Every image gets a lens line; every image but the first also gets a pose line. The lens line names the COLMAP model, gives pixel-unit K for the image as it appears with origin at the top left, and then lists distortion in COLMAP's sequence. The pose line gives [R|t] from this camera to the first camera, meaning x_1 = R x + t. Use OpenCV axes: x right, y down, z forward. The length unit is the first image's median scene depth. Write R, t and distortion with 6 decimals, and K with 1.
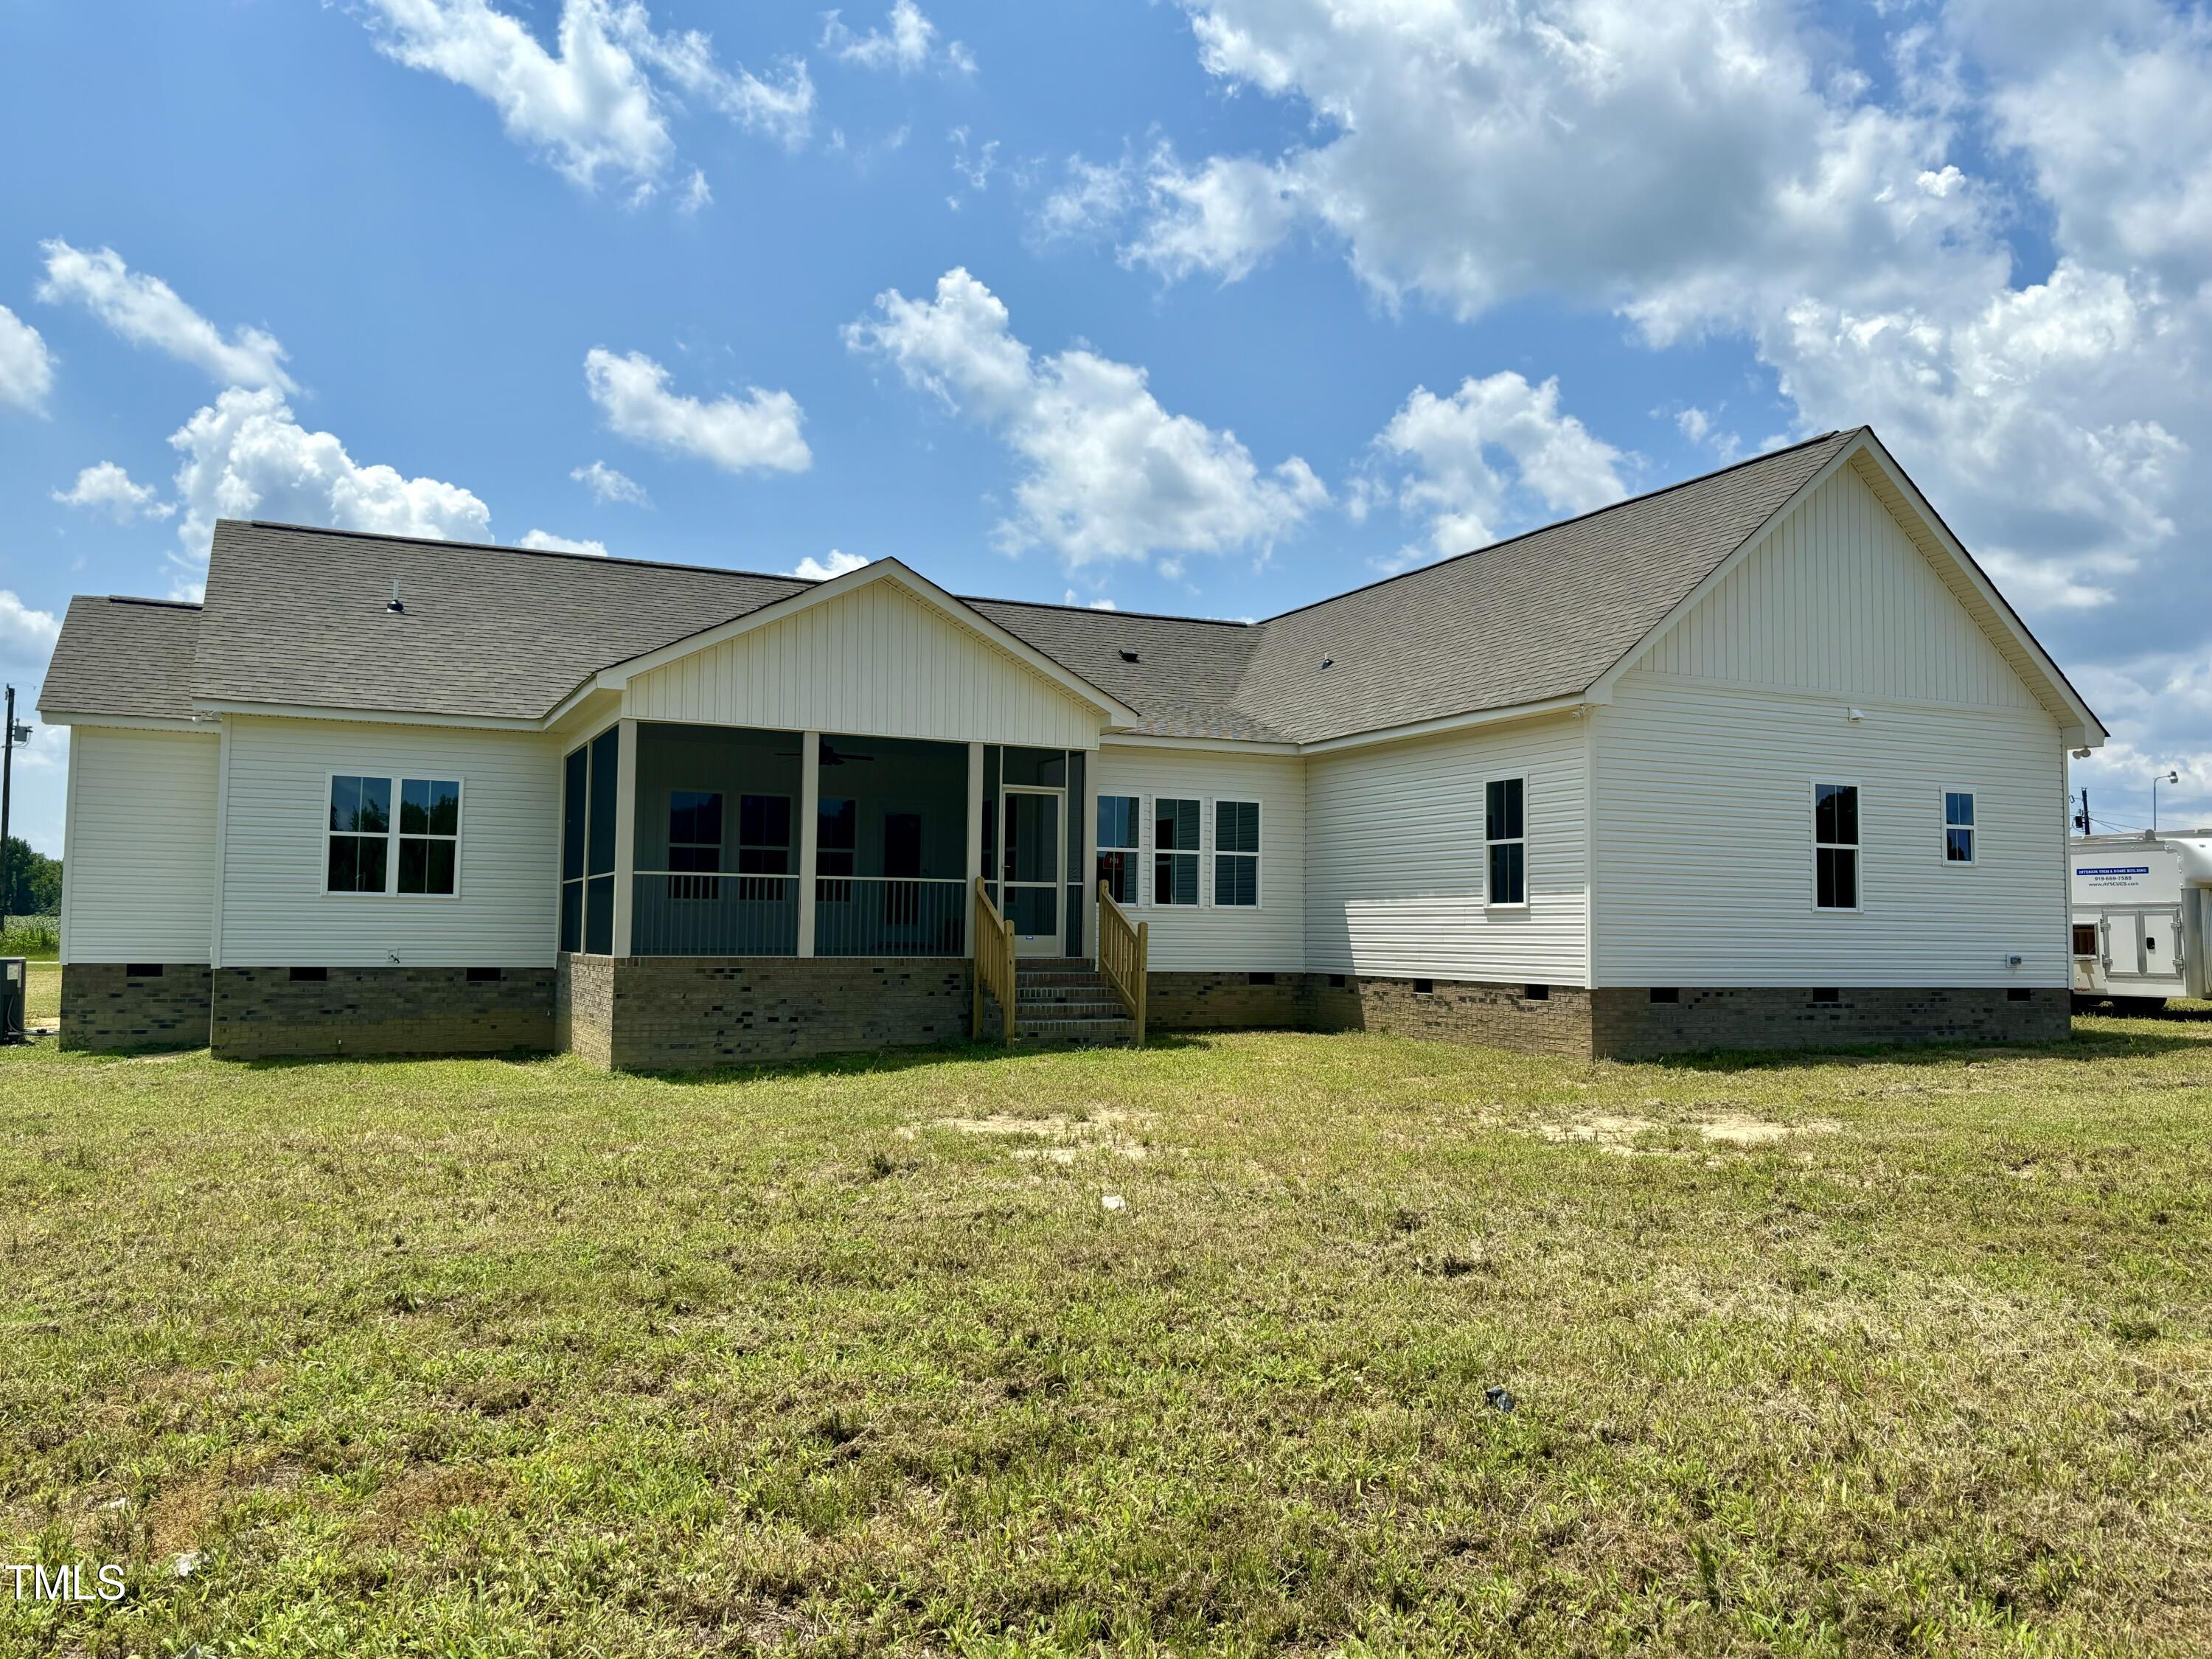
lens RADIAL K [[1736.1, 0, 1117.7], [0, 1736.1, 890.3], [0, 0, 1]] dist [0.018645, 0.002179]
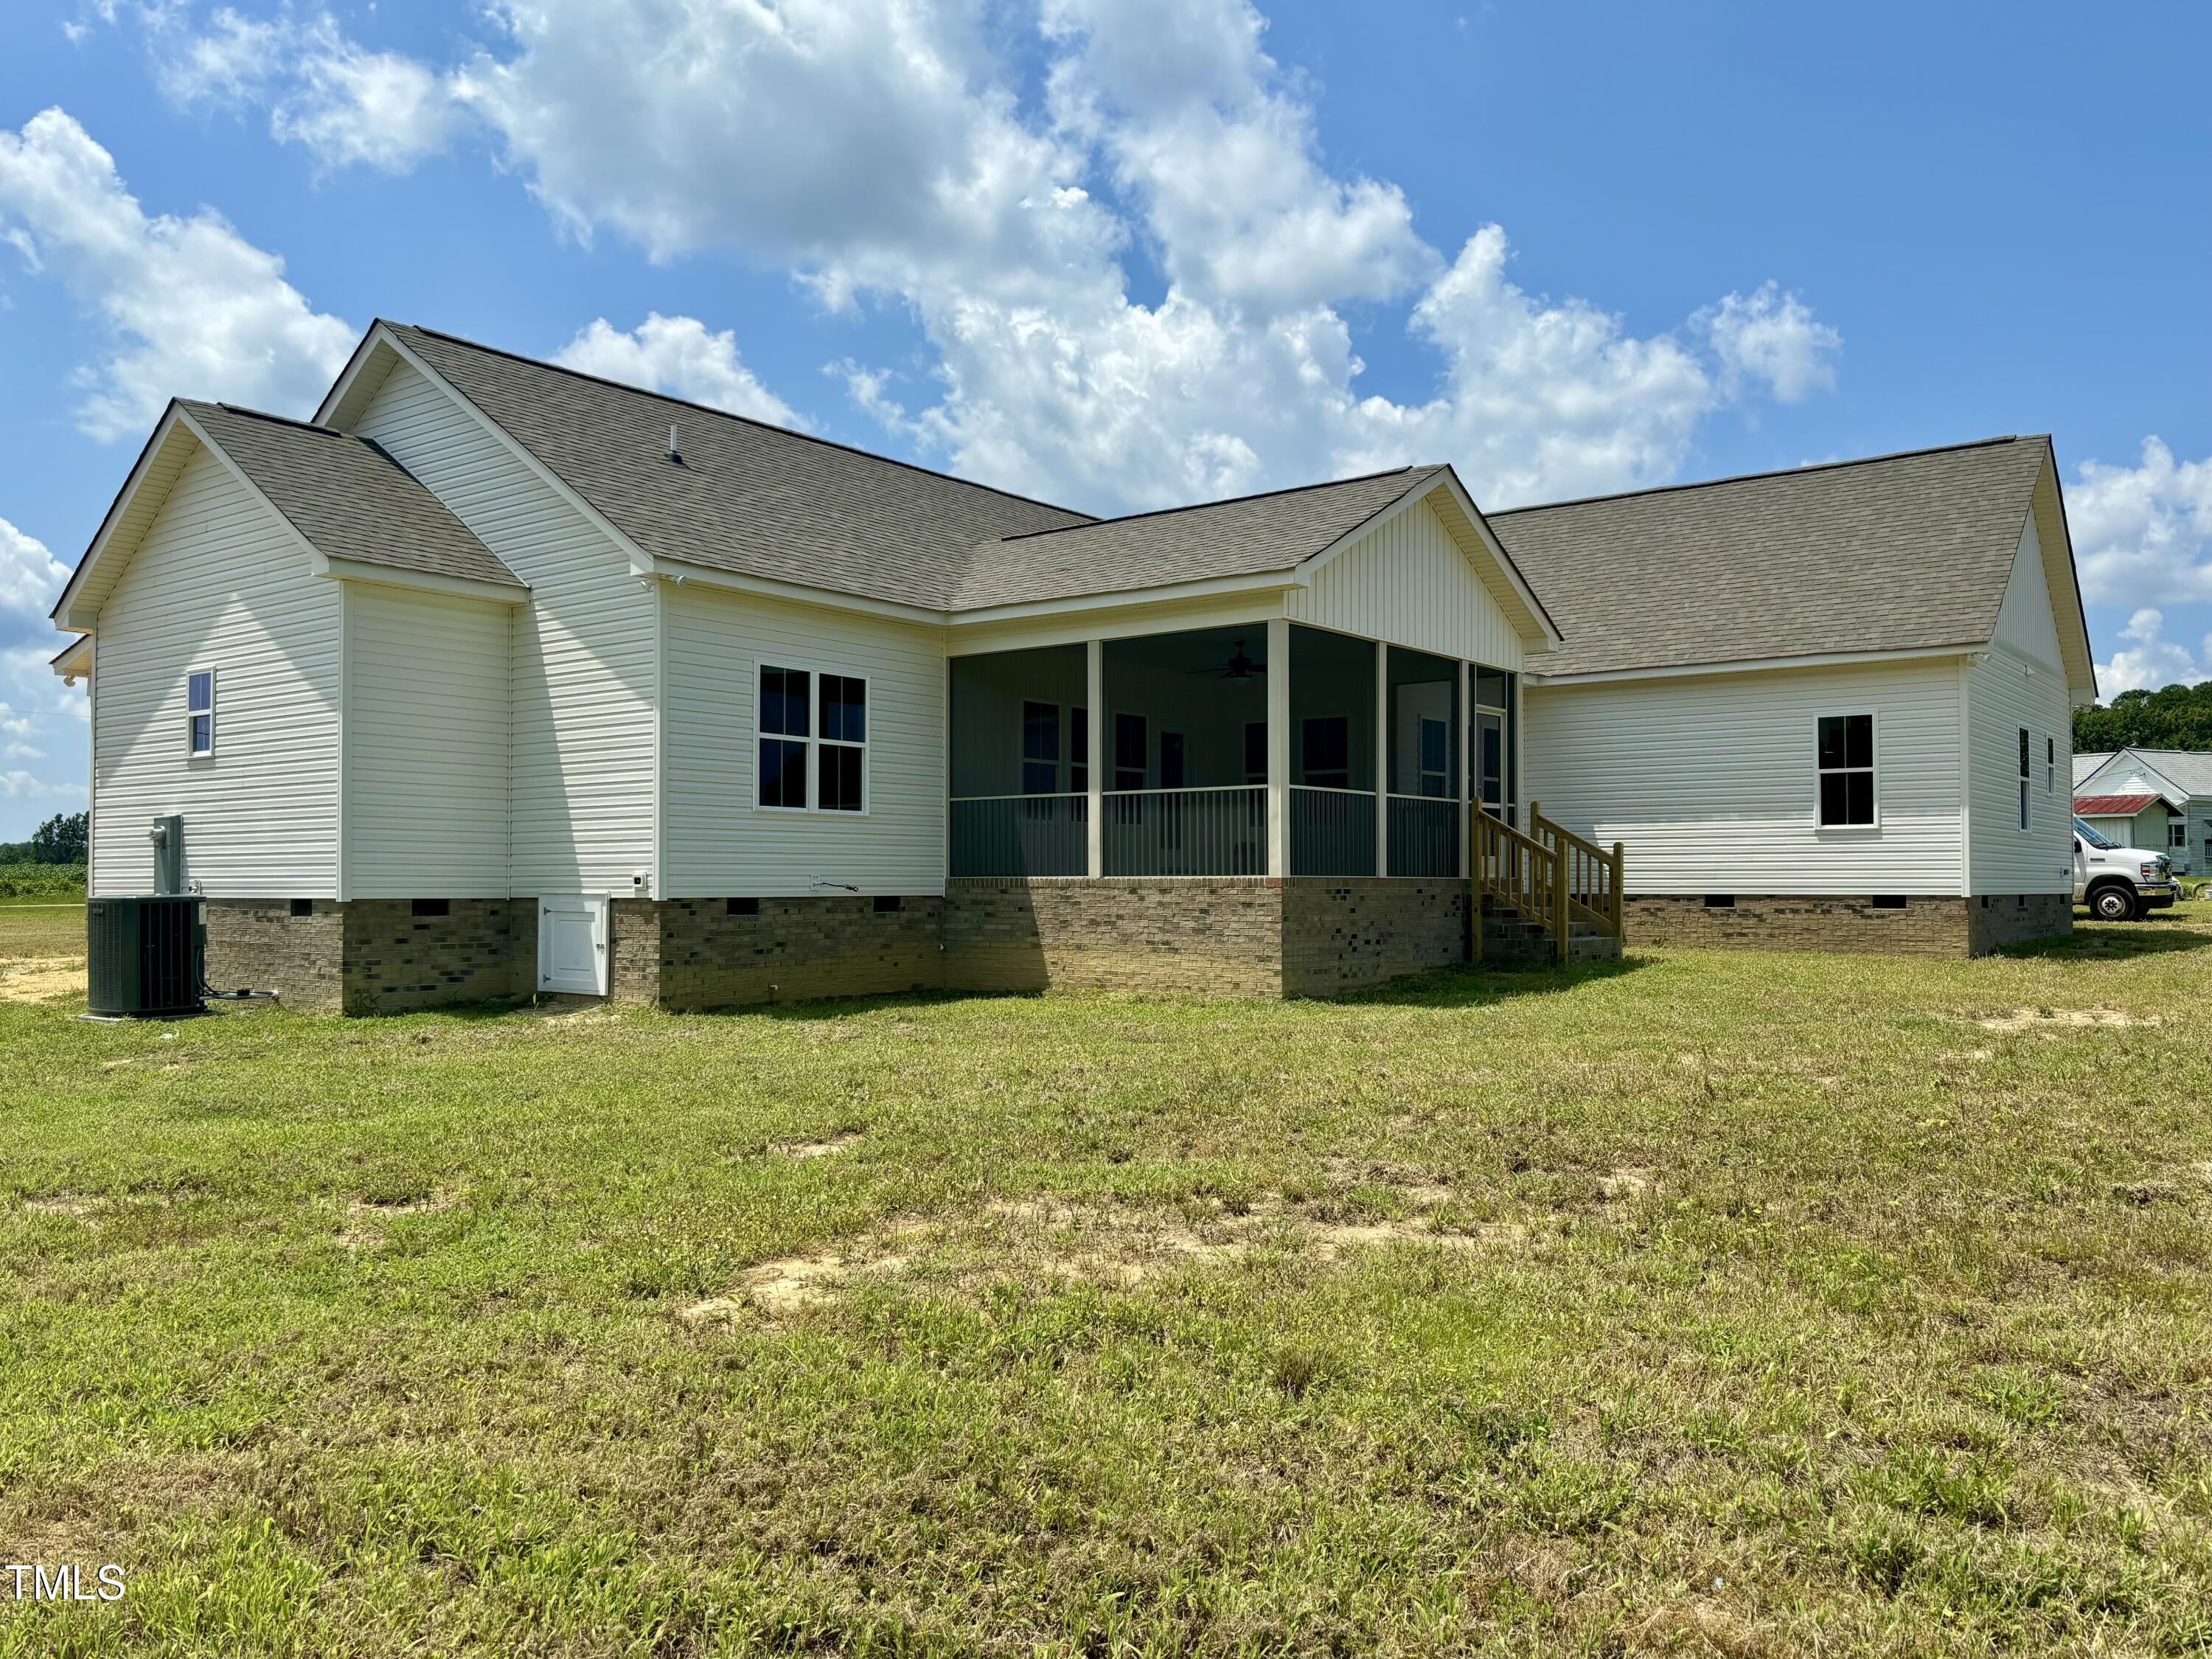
lens RADIAL K [[1736.1, 0, 1104.7], [0, 1736.1, 831.3], [0, 0, 1]] dist [0.018645, 0.002179]
pose [[0.892798, 0.002616, 0.450450, -0.631820], [-0.001203, 0.999993, -0.003423, 0.014431], [-0.450456, 0.002514, 0.892795, 0.180161]]
